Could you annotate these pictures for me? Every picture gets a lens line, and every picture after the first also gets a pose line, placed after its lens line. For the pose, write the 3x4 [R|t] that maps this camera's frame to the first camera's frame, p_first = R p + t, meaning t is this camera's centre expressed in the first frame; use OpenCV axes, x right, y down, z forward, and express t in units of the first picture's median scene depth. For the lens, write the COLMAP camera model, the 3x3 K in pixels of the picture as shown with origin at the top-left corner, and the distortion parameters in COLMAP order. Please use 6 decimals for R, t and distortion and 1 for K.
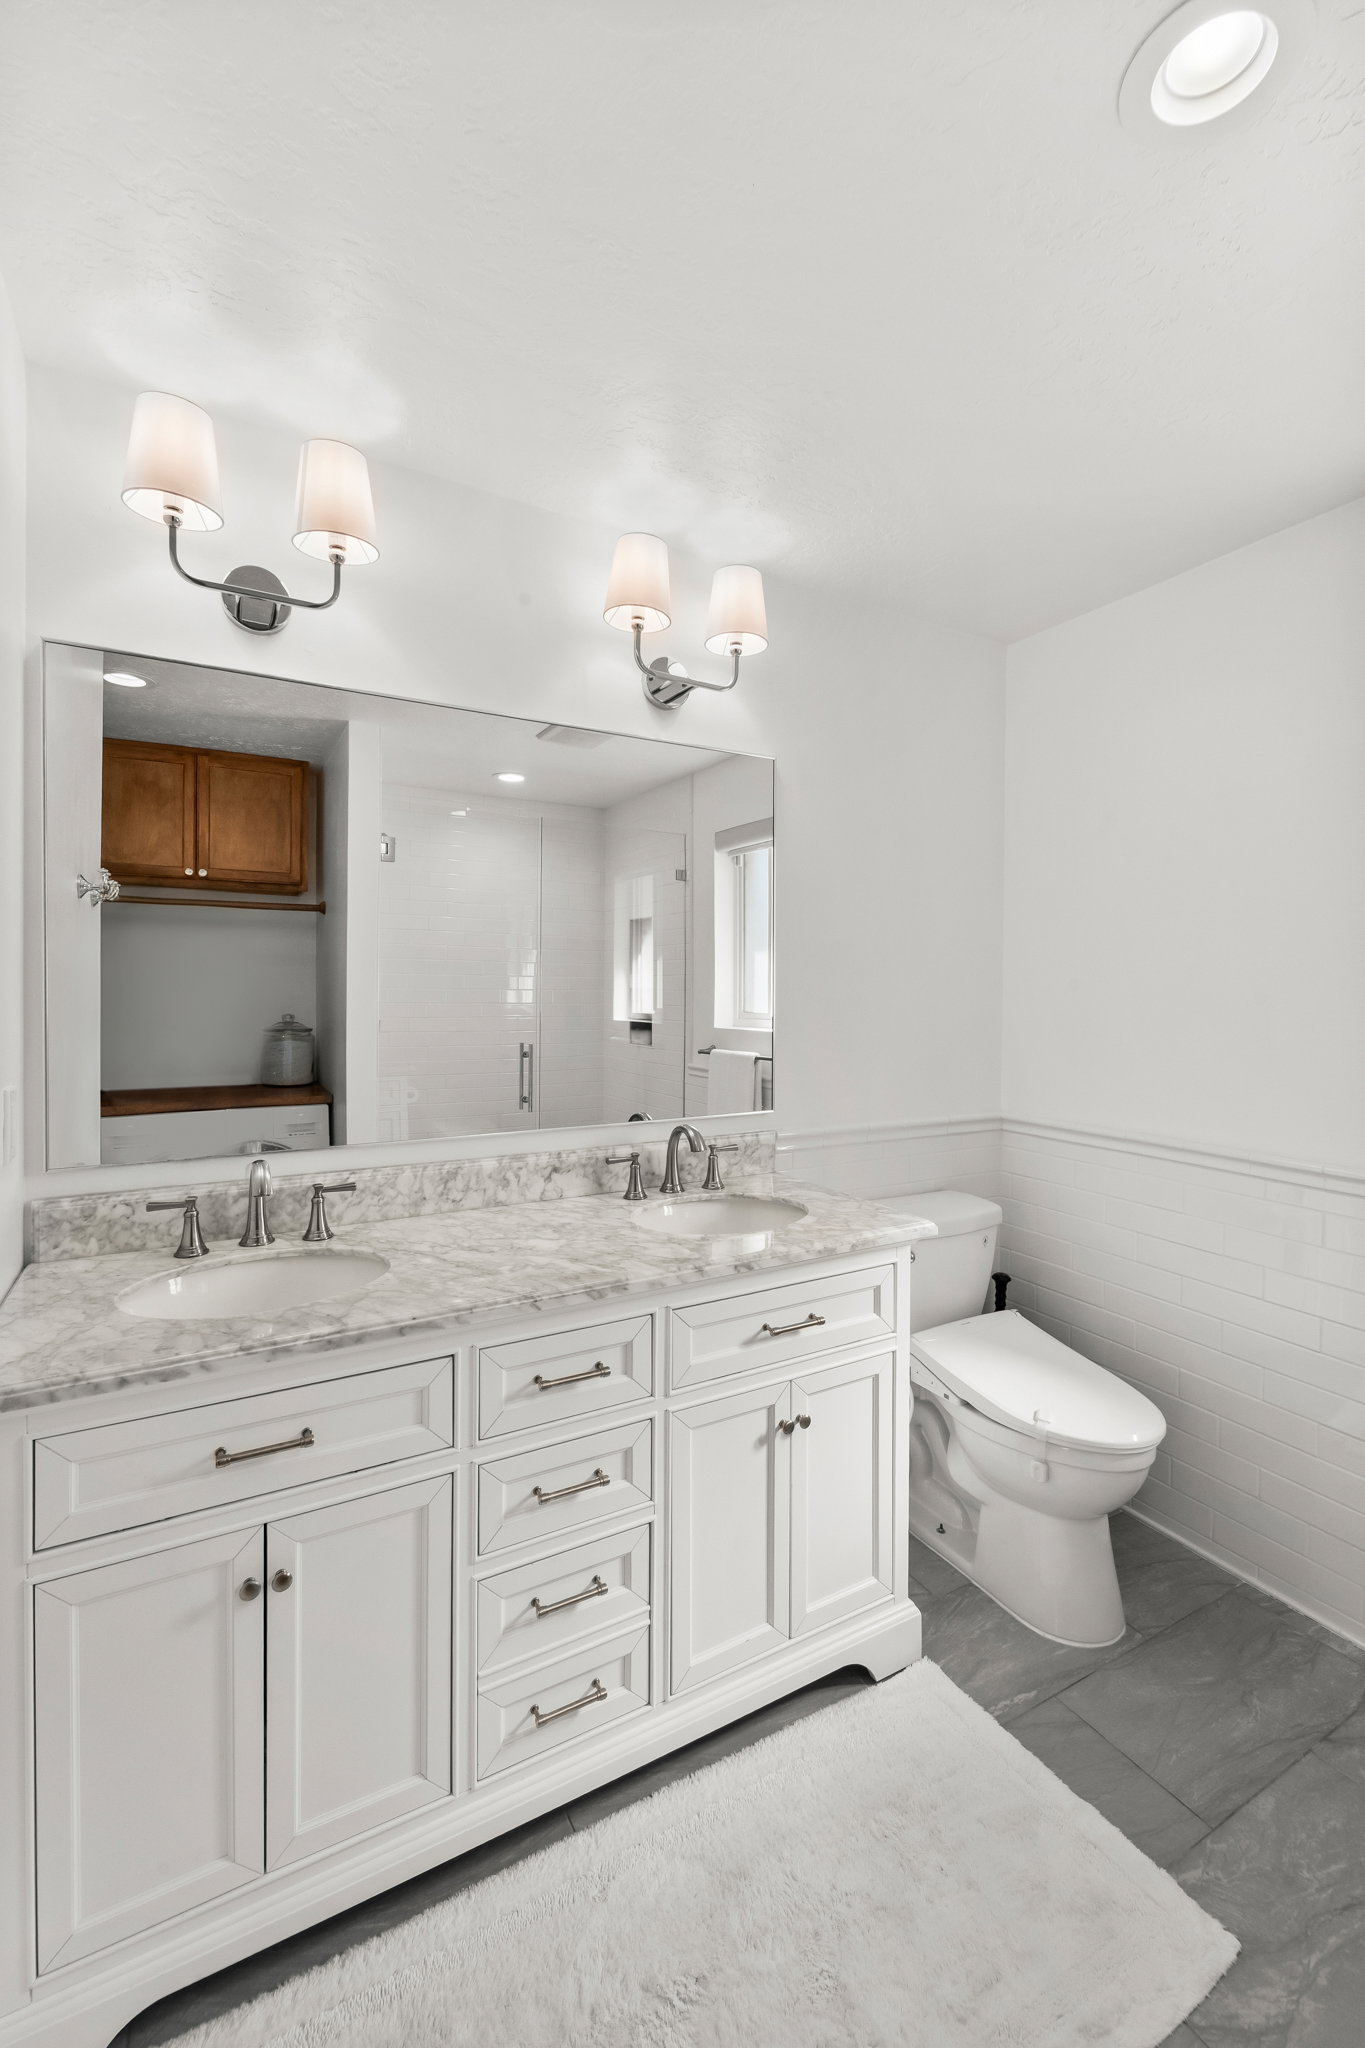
lens RADIAL K [[830.1, 0, 690.7], [0, 830.1, 1020.7], [0, 0, 1]] dist [0.002914, -0.000114]
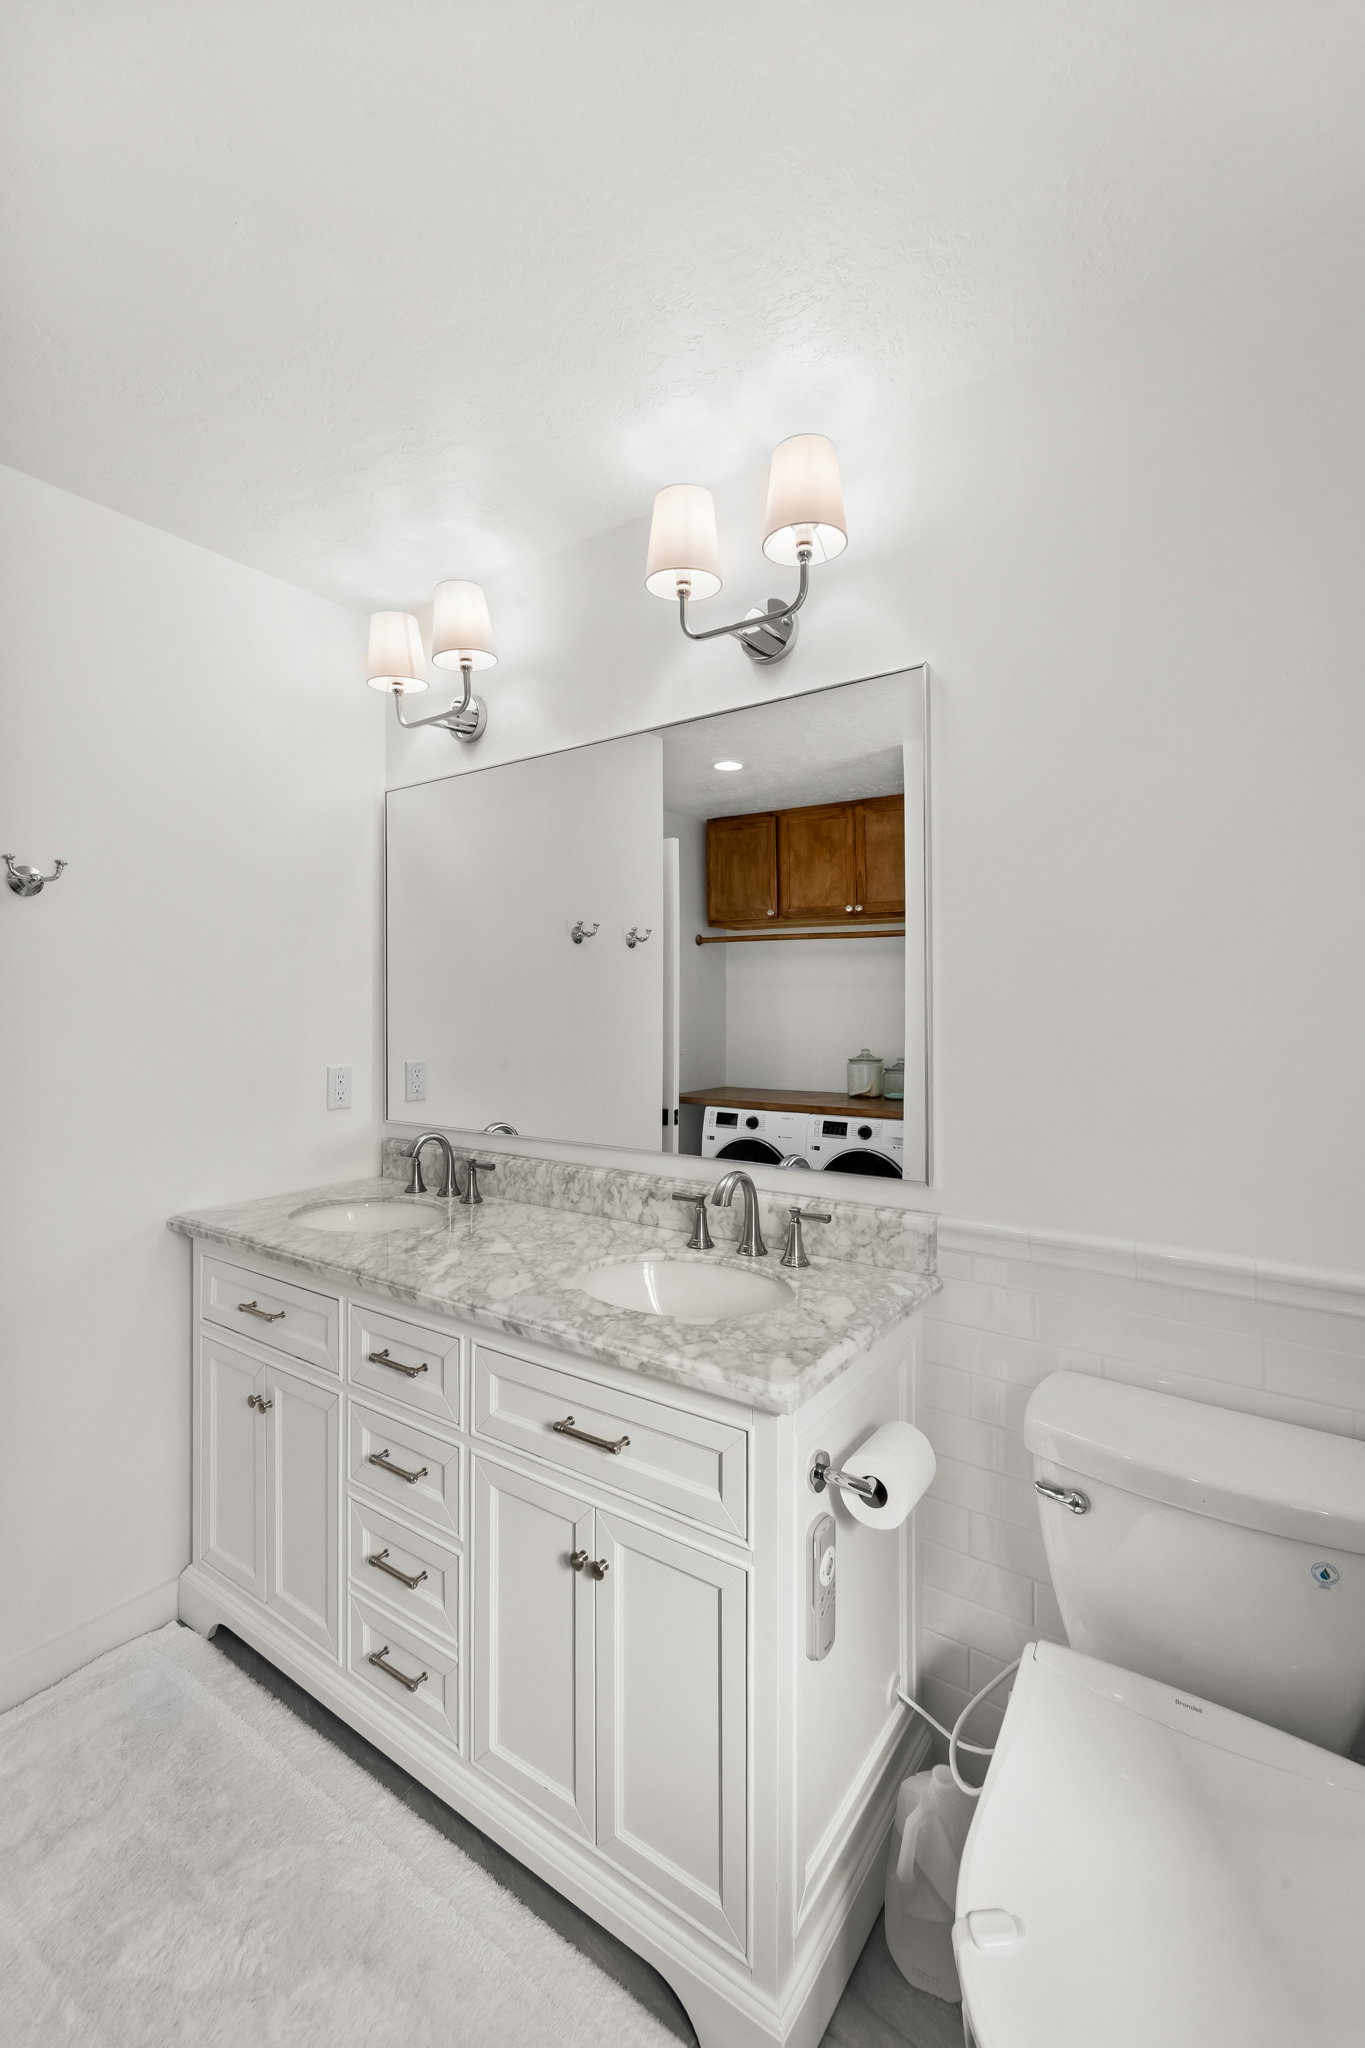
lens RADIAL K [[836.4, 0, 682.5], [0, 836.4, 1024.0], [0, 0, 1]] dist [0.001546, 0.000072]
pose [[0.458266, 0.011843, -0.888736, 0.740599], [-0.033273, 0.999439, -0.003838, -0.015350], [0.888192, 0.031330, 0.458403, 0.610450]]
